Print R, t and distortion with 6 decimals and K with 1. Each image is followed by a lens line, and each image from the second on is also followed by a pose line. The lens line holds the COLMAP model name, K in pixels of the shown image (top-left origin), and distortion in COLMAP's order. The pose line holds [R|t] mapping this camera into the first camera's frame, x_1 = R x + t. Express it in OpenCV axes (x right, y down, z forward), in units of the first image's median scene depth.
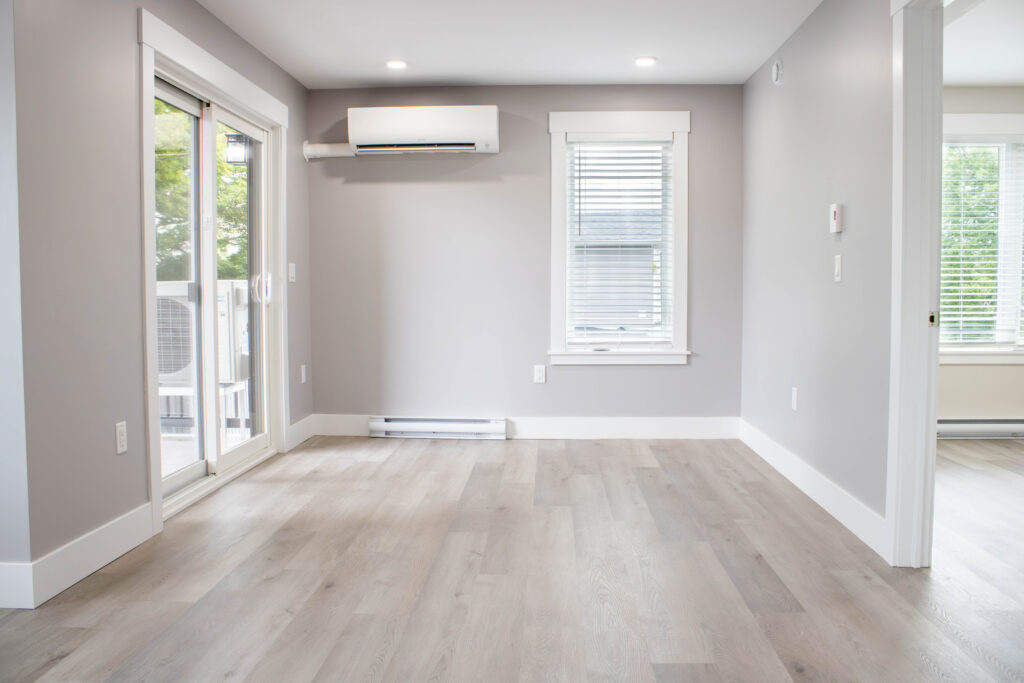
lens RADIAL K [[892.0, 0, 484.6], [0, 892.0, 347.7], [0, 0, 1]] dist [-0.164190, 0.127382]
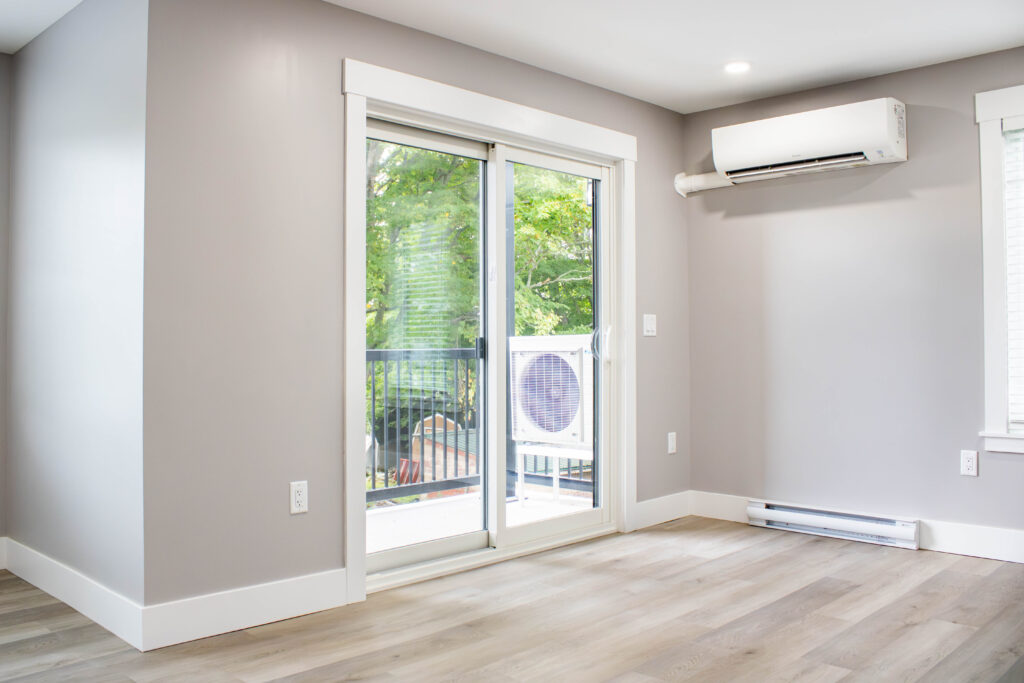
lens RADIAL K [[892.0, 0, 506.5], [0, 892.0, 339.3], [0, 0, 1]] dist [-0.164190, 0.127382]
pose [[0.742362, -0.005807, -0.669974, 0.254867], [-0.039990, 0.997796, -0.052959, -0.018542], [0.668804, 0.066107, 0.740493, 0.252732]]
